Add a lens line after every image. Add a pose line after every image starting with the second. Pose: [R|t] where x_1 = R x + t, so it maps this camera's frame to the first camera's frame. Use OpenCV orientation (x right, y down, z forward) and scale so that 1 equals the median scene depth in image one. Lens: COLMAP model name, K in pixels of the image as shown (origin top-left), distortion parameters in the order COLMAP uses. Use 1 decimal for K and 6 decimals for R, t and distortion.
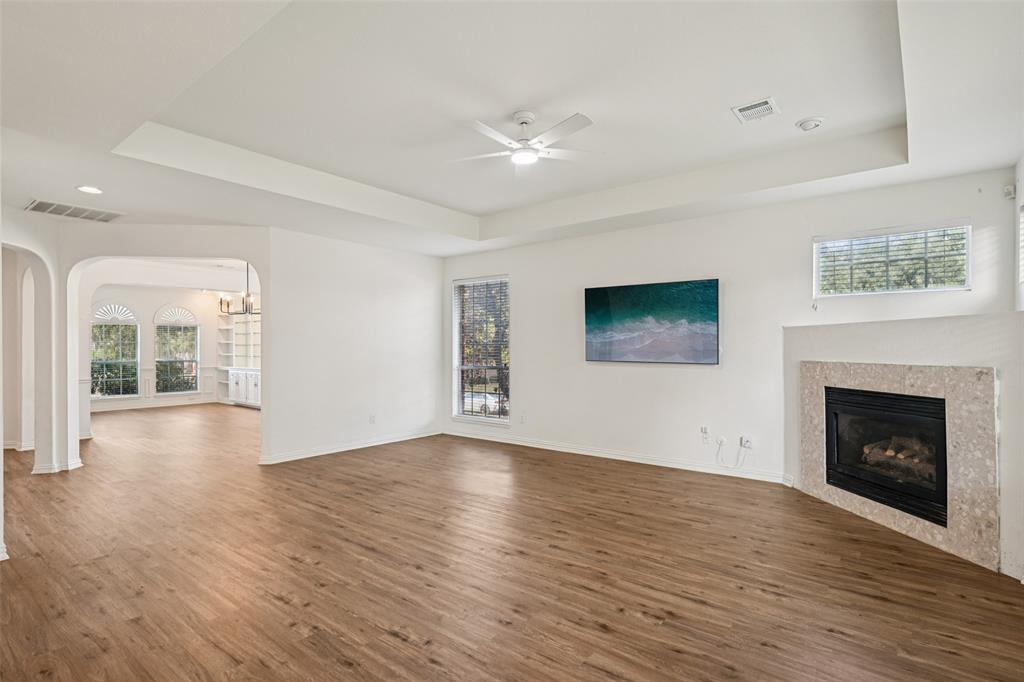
lens RADIAL K [[491.6, 0, 512.0], [0, 491.6, 341.0], [0, 0, 1]] dist [-0.001168, -0.000267]
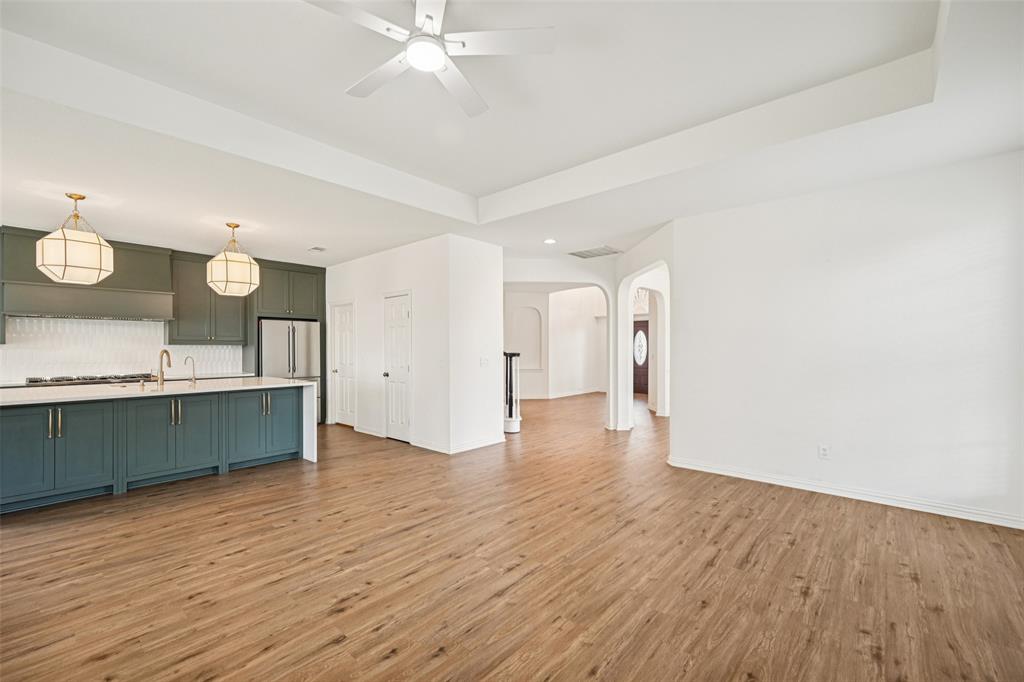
lens RADIAL K [[442.7, 0, 512.0], [0, 442.7, 341.0], [0, 0, 1]] dist [0.000366, 0.000228]
pose [[-0.043632, -0.009262, -0.999005, 0.704158], [0.015756, 0.999826, -0.009958, 0.017539], [0.998923, -0.016175, -0.043479, 1.304789]]
